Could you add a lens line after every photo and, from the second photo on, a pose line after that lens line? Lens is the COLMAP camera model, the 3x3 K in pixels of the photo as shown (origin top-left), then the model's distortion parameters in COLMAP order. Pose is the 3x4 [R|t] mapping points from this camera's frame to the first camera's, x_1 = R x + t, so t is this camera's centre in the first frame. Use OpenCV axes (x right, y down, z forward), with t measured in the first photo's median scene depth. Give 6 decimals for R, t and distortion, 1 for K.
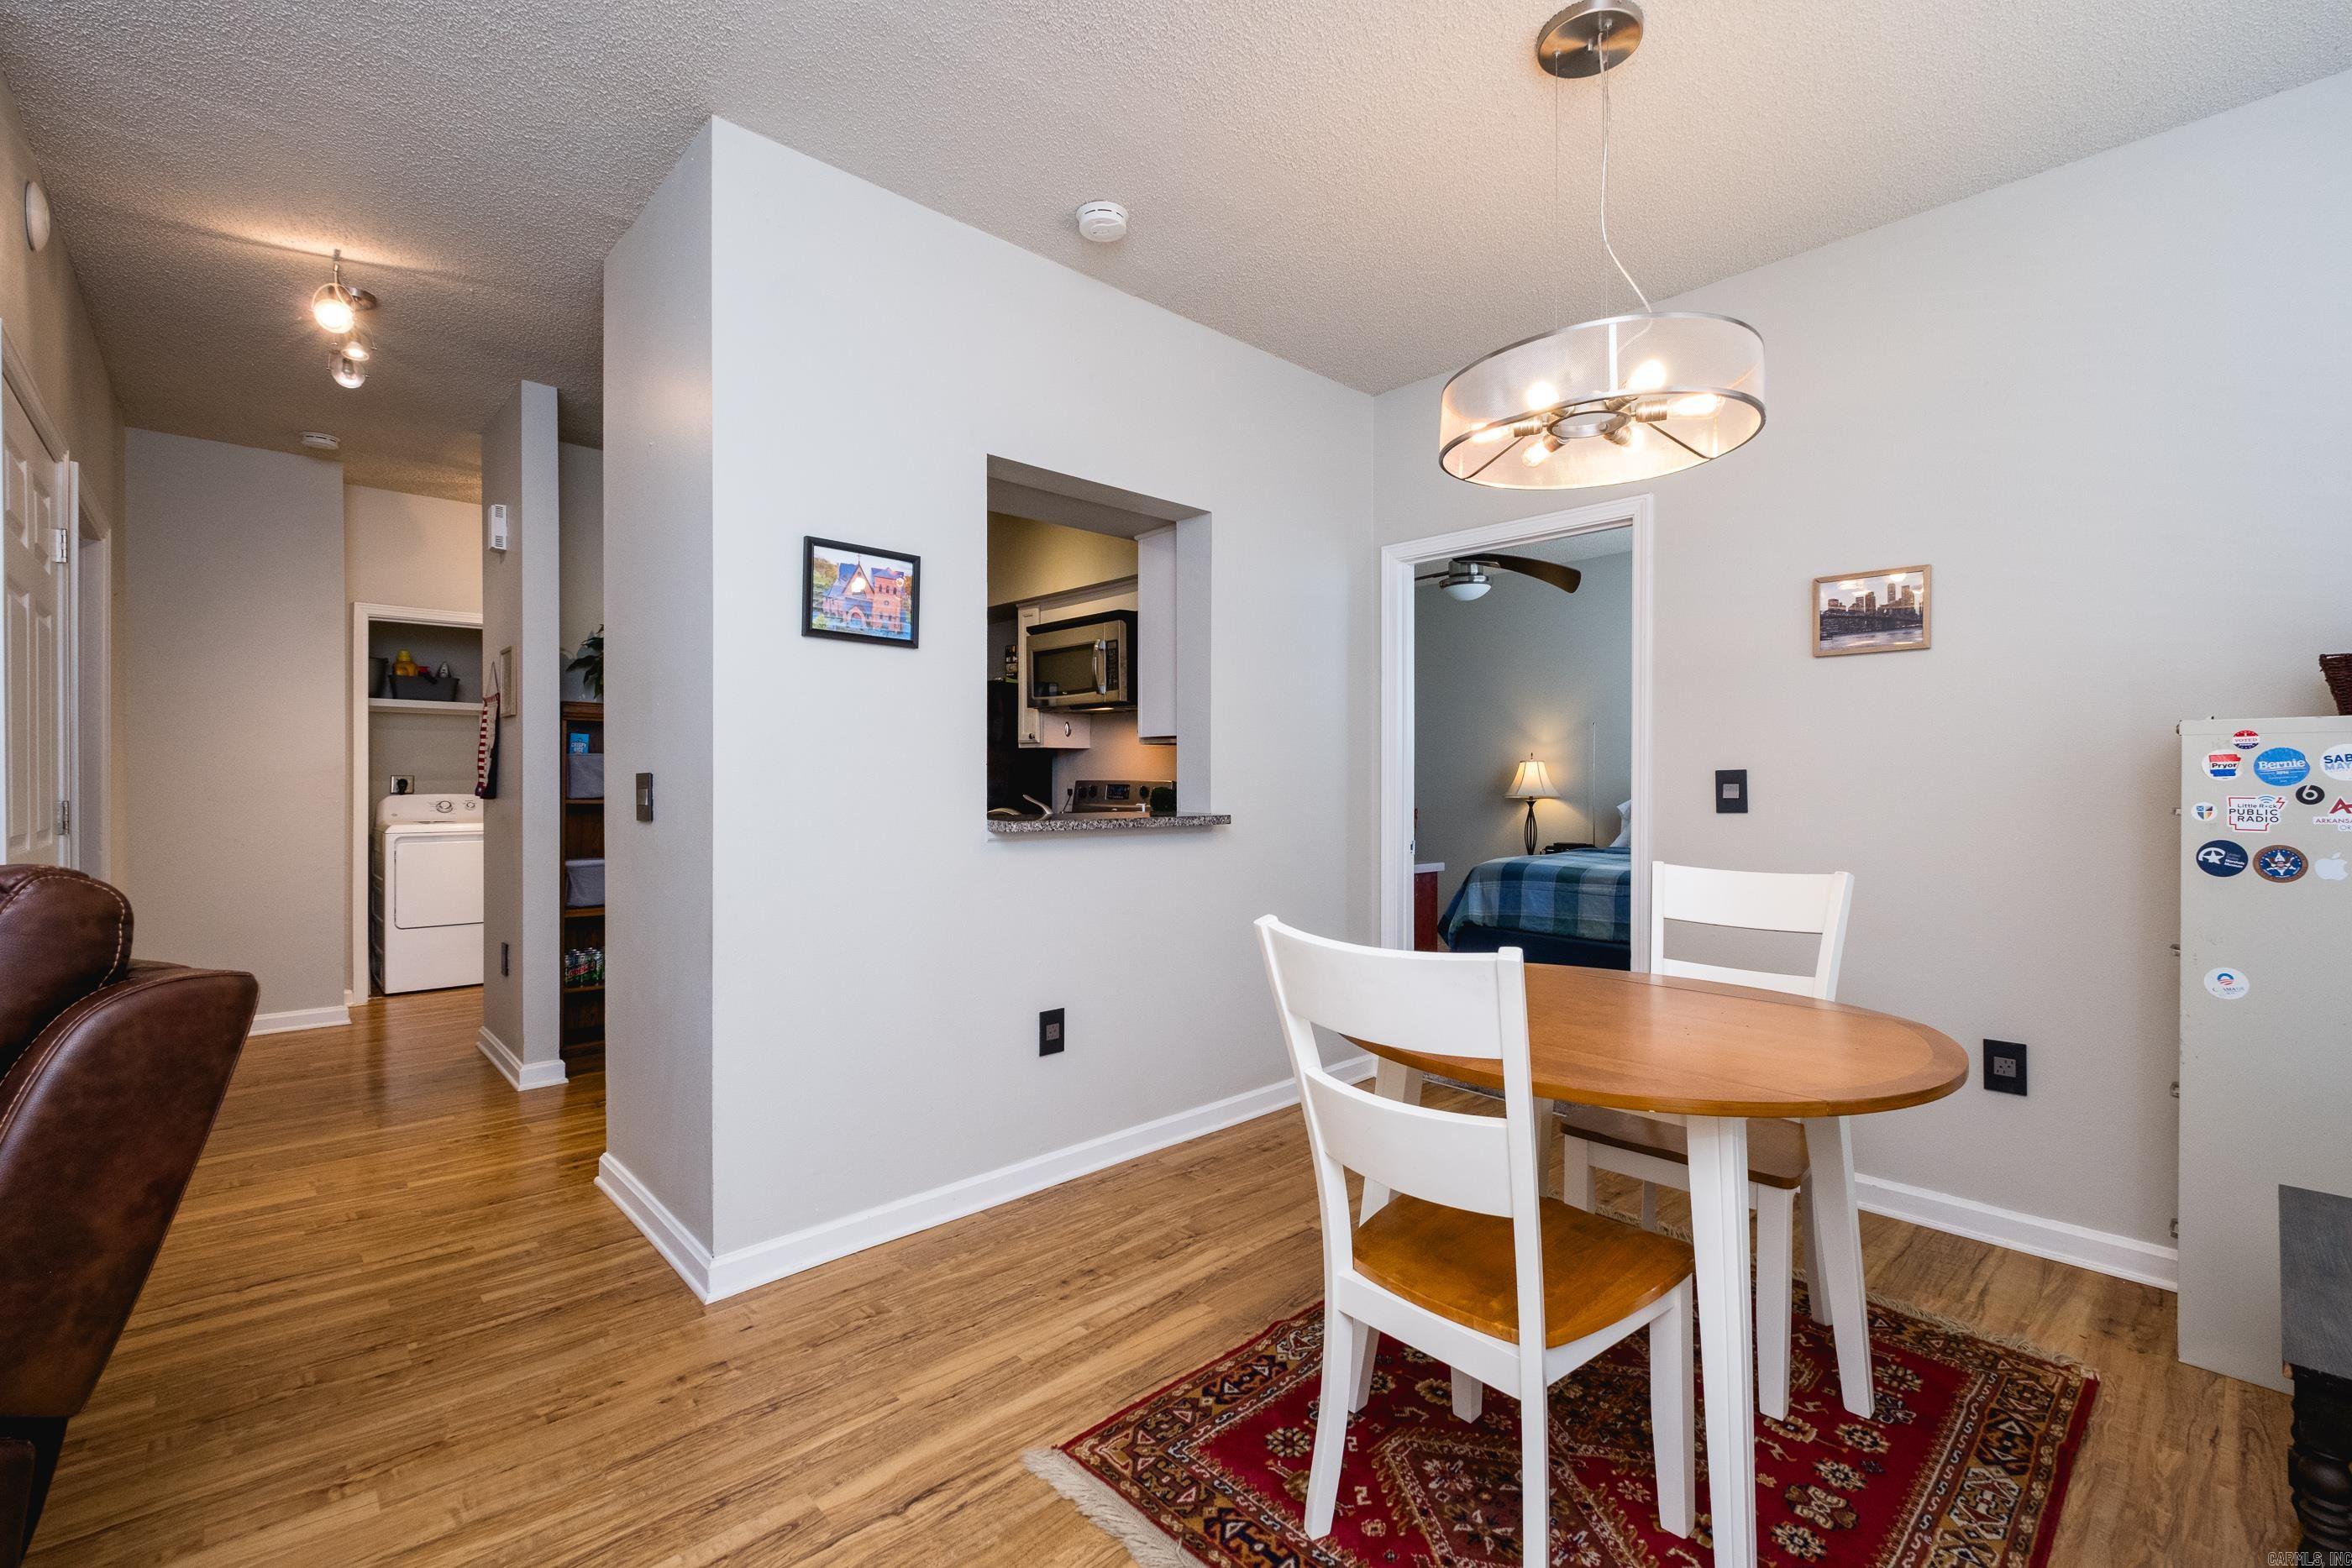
lens RADIAL K [[1011.4, 0, 1192.3], [0, 1011.4, 791.4], [0, 0, 1]] dist [-0.000975, -0.000224]
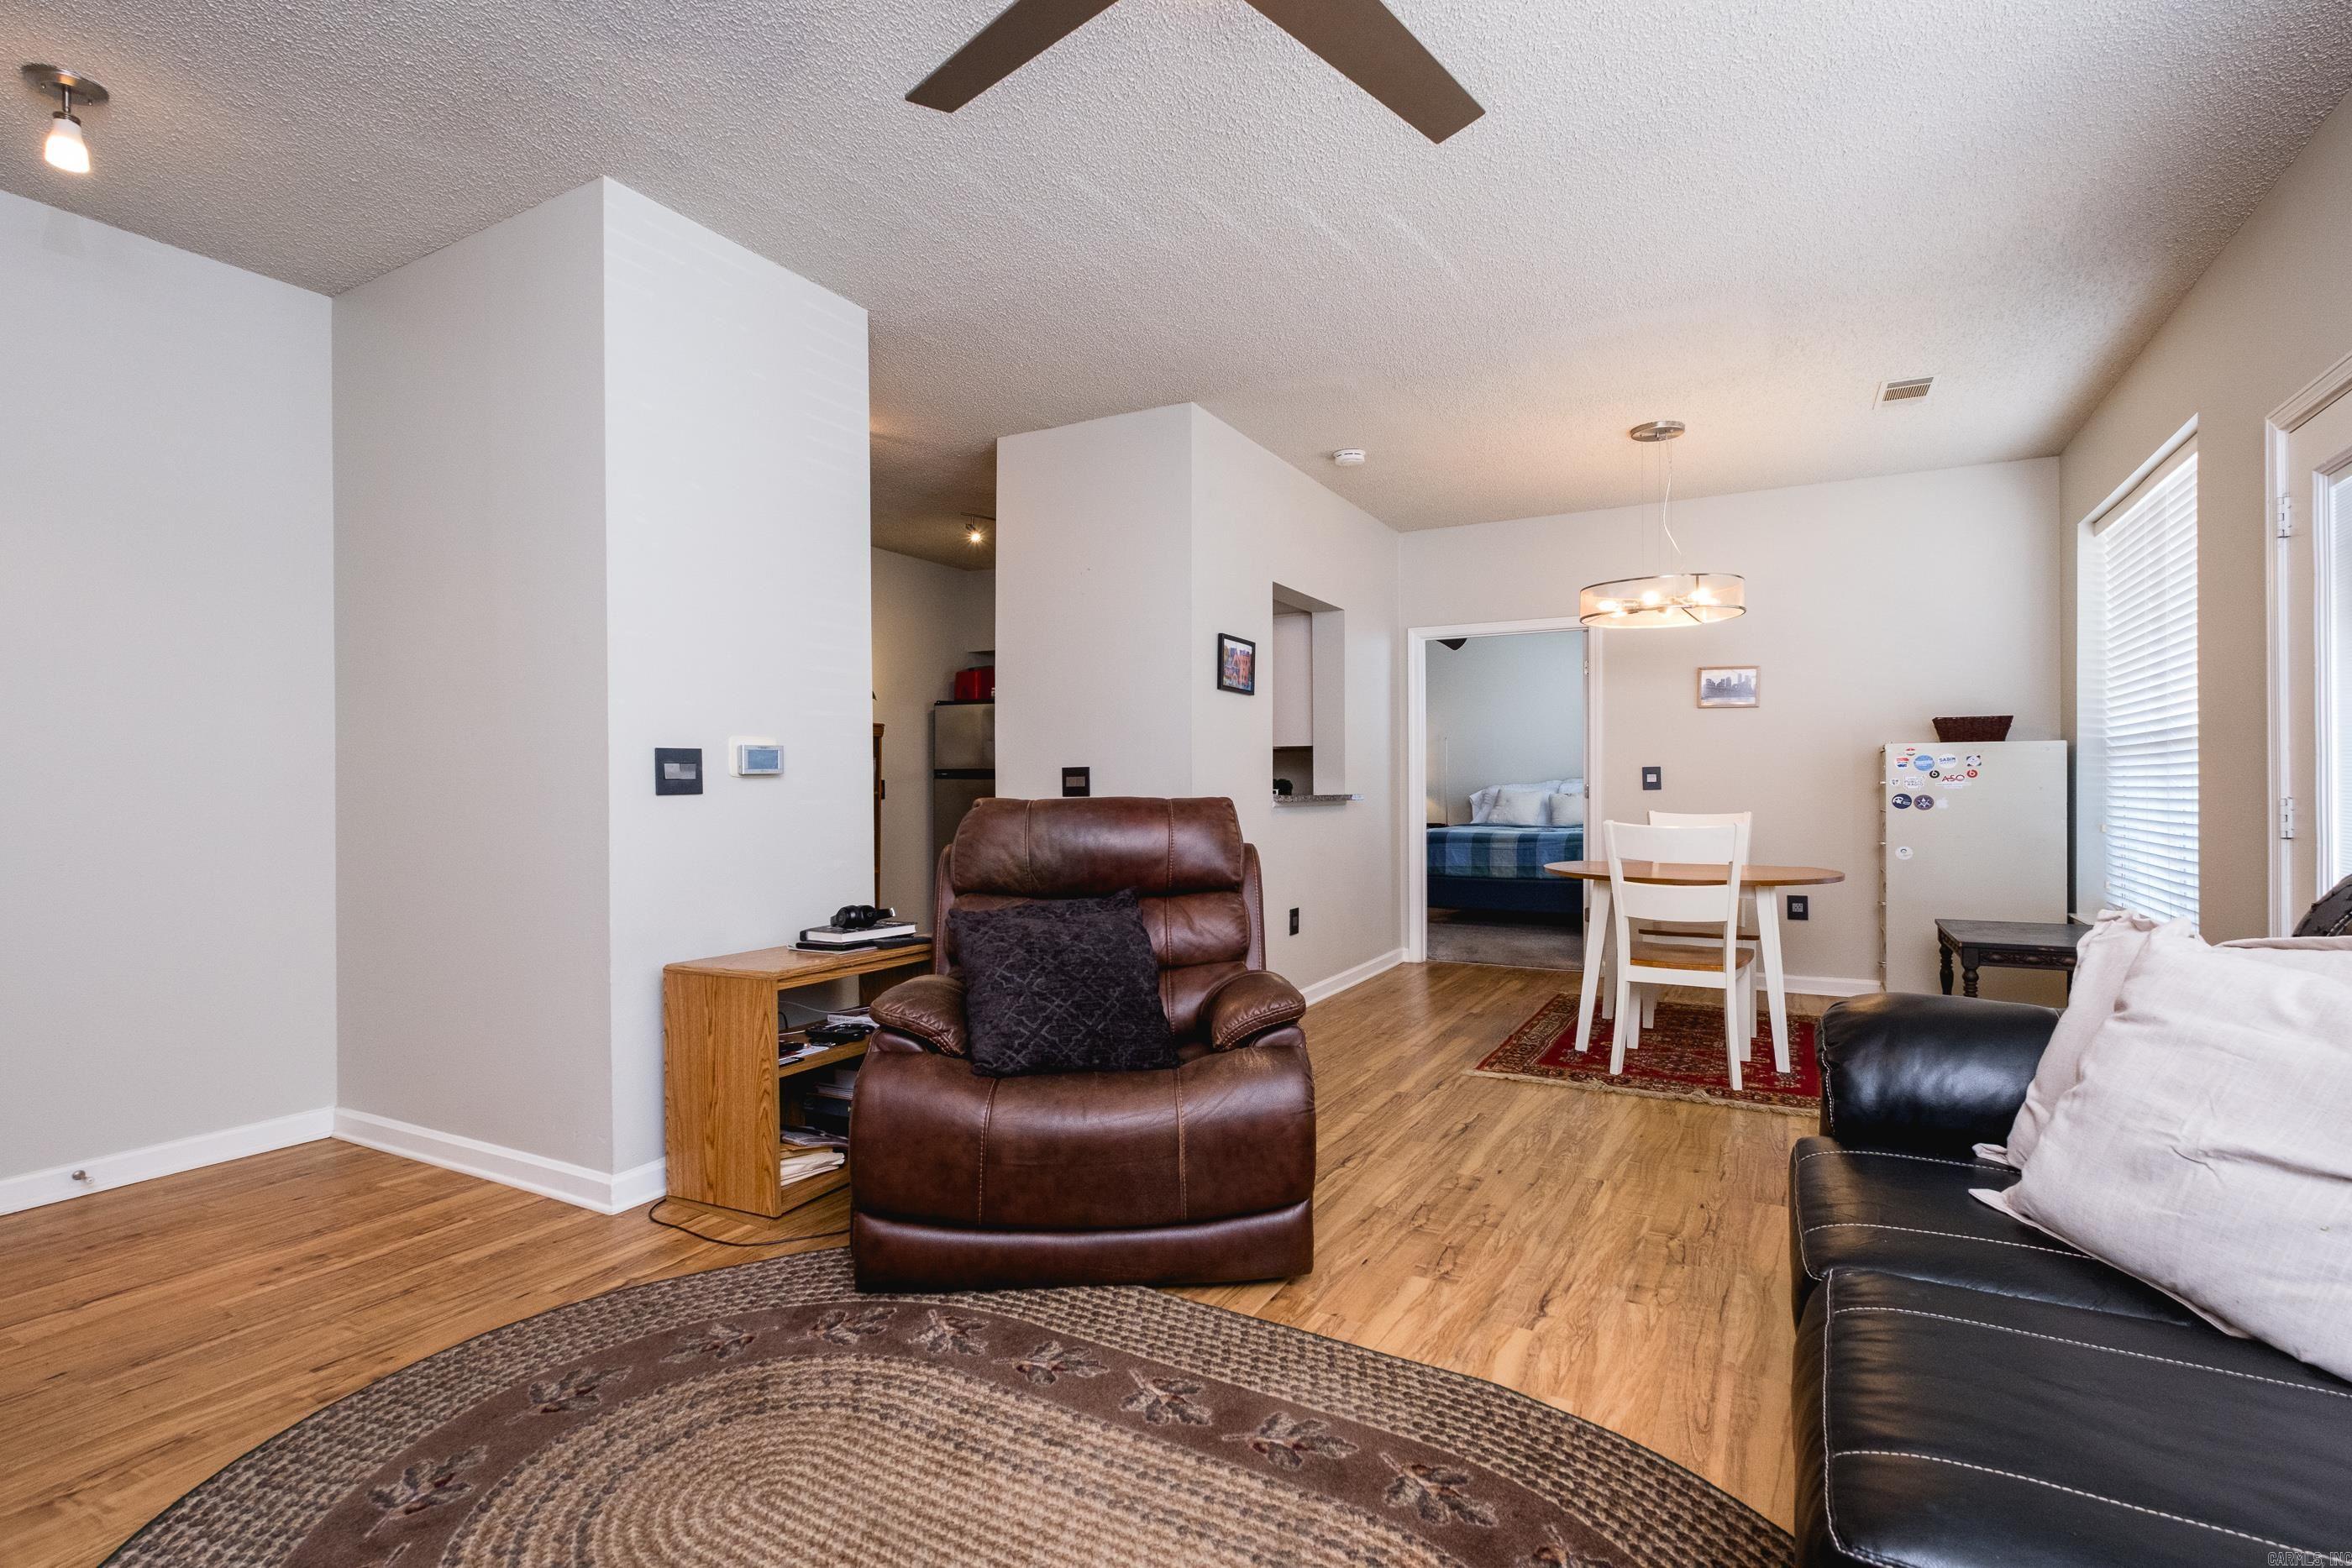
lens RADIAL K [[1011.0, 0, 1060.6], [0, 1011.0, 790.3], [0, 0, 1]] dist [0.003145, 0.000564]
pose [[0.980177, -0.001842, 0.198116, -1.031905], [0.003616, 0.999957, -0.008594, 0.039502], [-0.198091, 0.009140, 0.980141, -0.701942]]
